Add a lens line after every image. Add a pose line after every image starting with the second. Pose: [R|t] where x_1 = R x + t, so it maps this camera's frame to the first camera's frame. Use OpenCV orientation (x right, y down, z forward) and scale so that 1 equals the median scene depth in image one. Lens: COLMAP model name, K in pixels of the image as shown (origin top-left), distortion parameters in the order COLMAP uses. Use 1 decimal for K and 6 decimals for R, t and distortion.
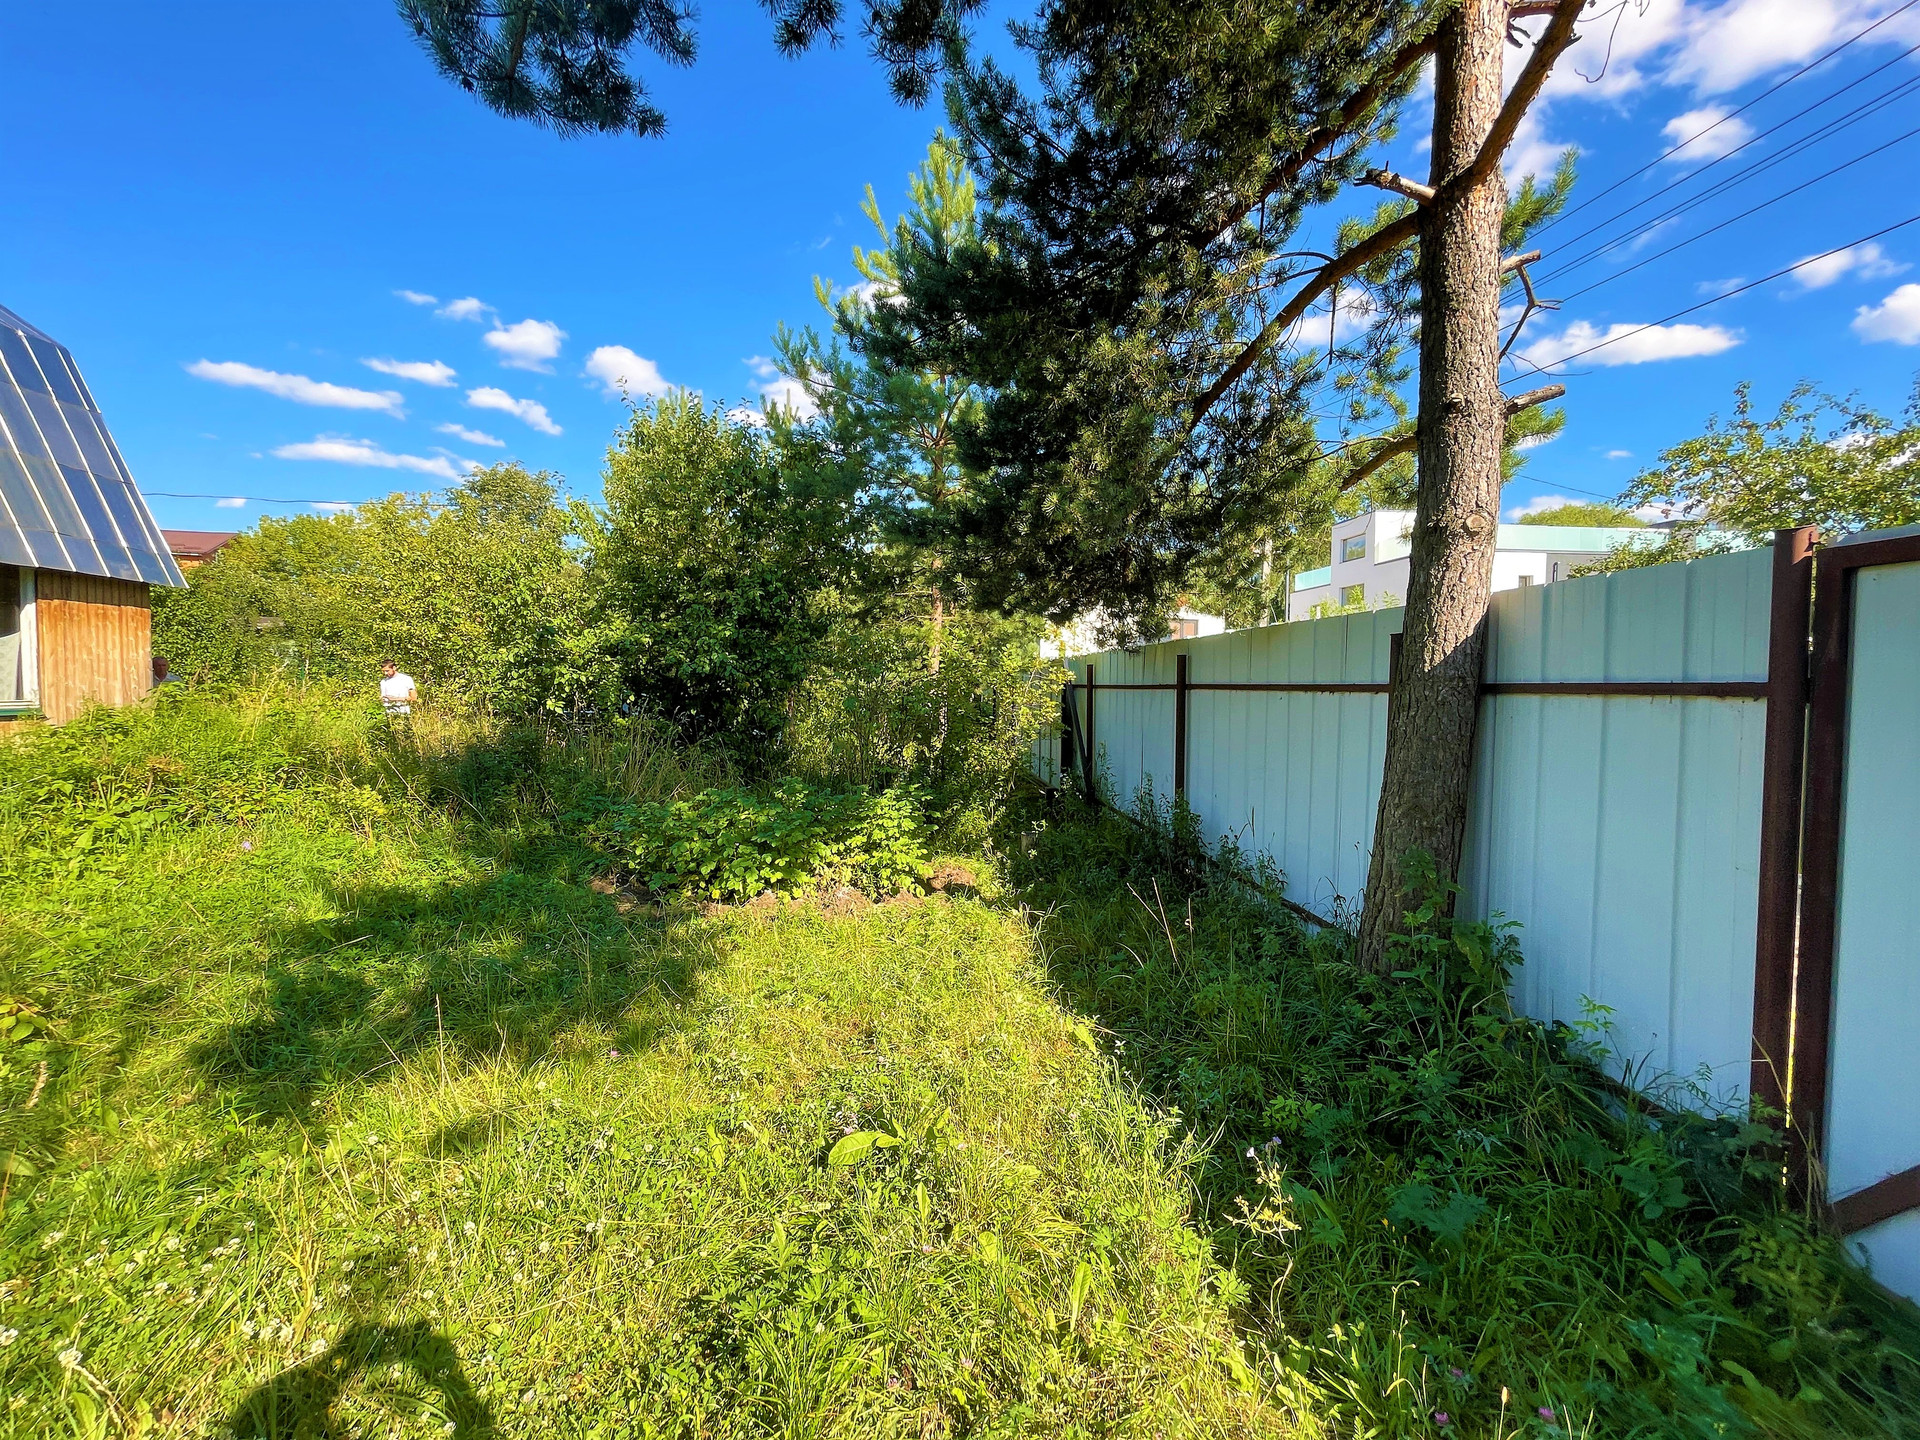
lens RADIAL K [[768.5, 0, 956.4], [0, 768.5, 720.2], [0, 0, 1]] dist [-0.005465, 0.000172]
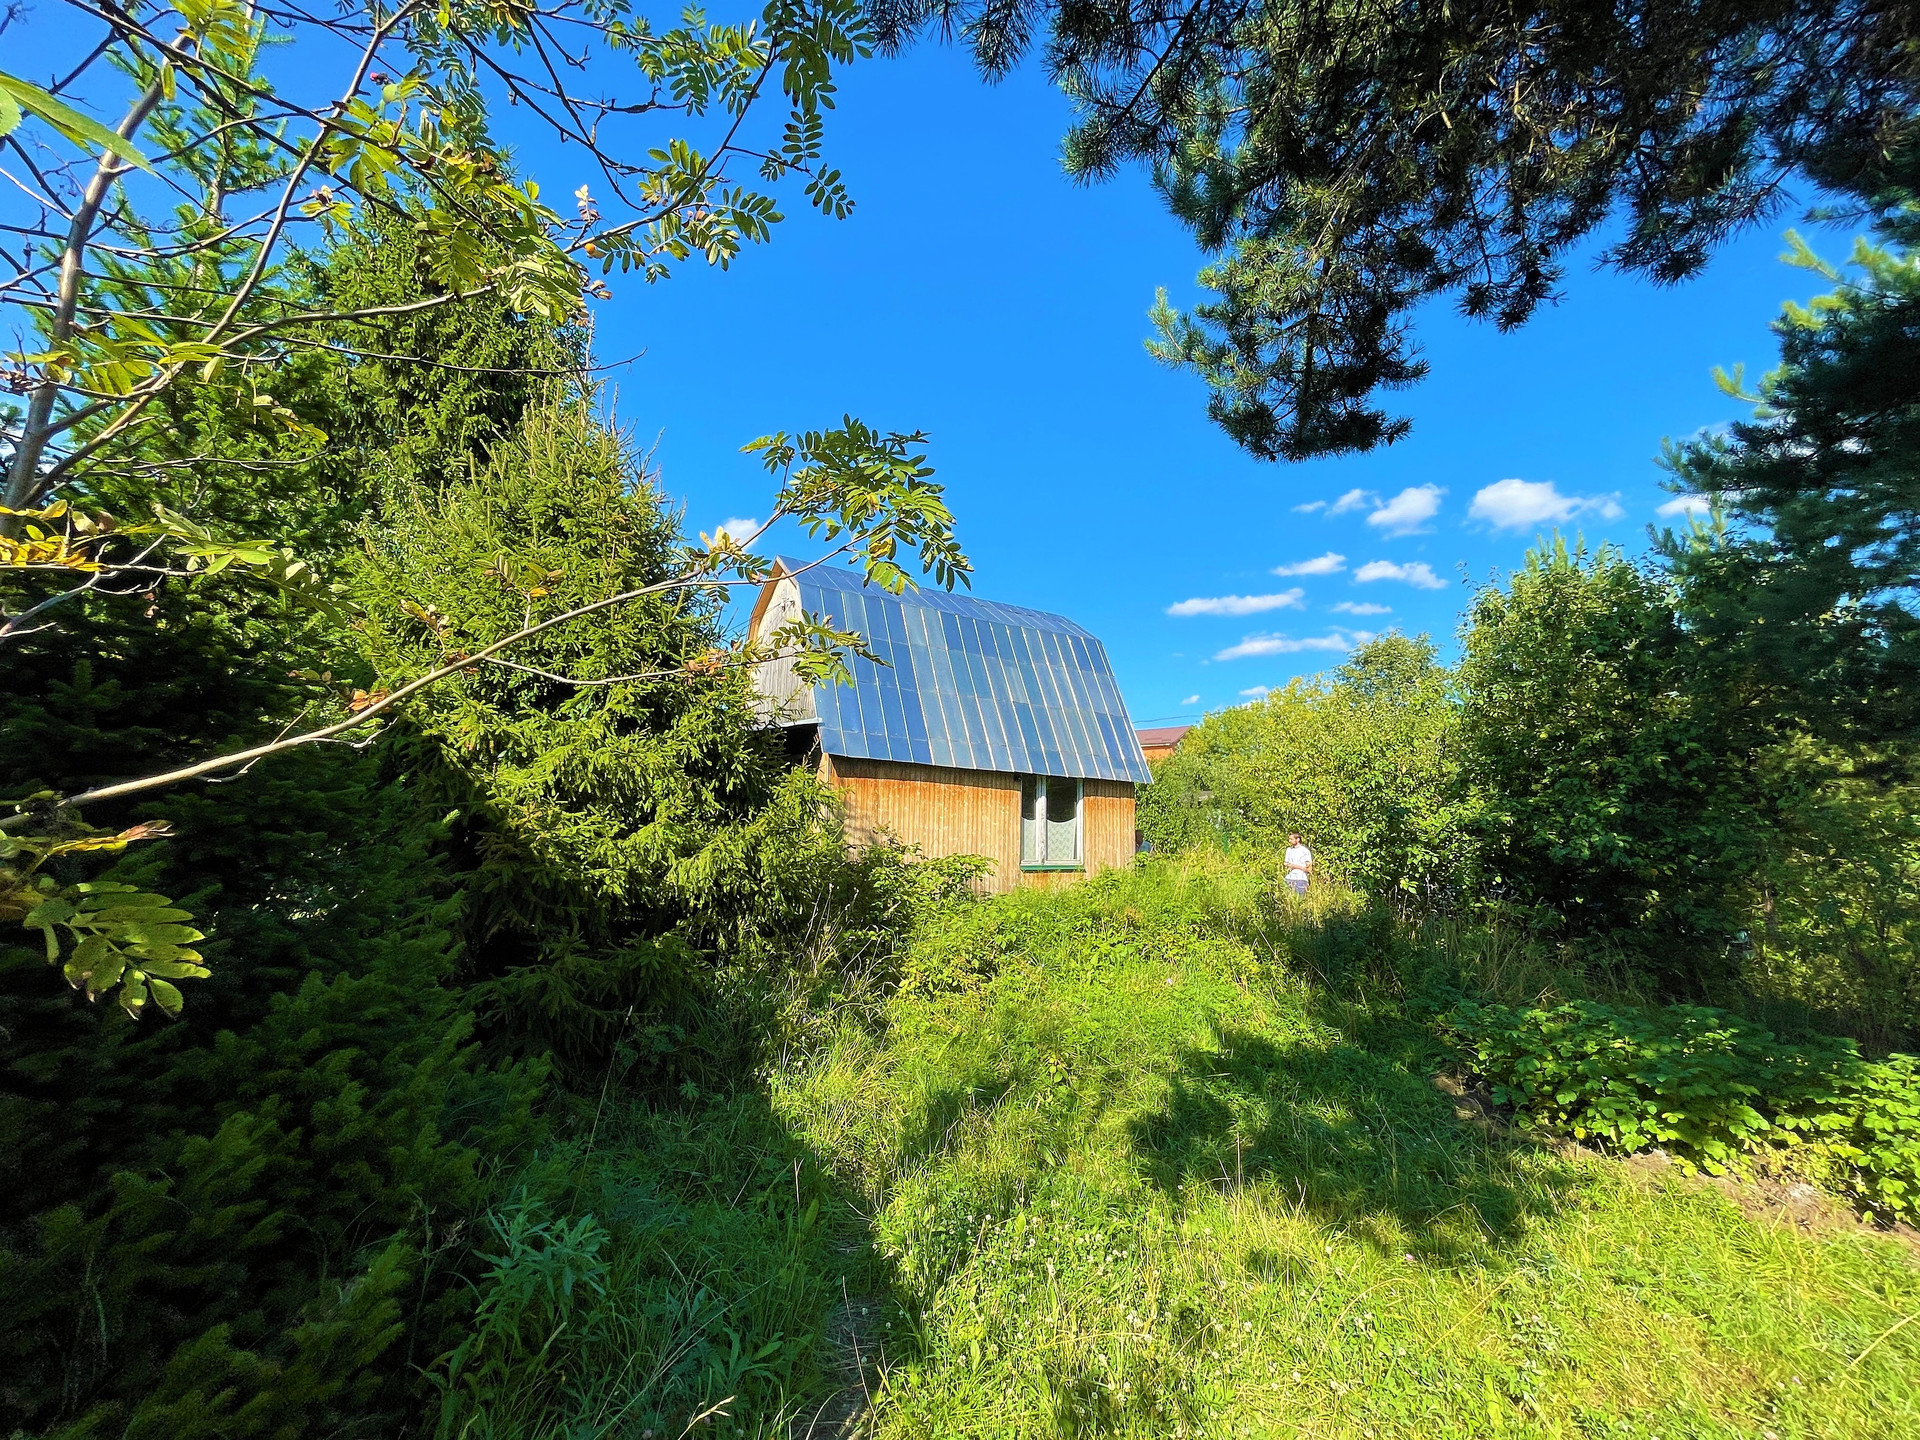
lens RADIAL K [[788.8, 0, 945.0], [0, 788.8, 724.3], [0, 0, 1]] dist [-0.001436, 0.000618]
pose [[0.486415, -0.108815, -0.866925, 0.144556], [-0.053910, 0.986586, -0.154082, -0.046056], [0.872063, 0.121683, 0.474024, -0.083641]]
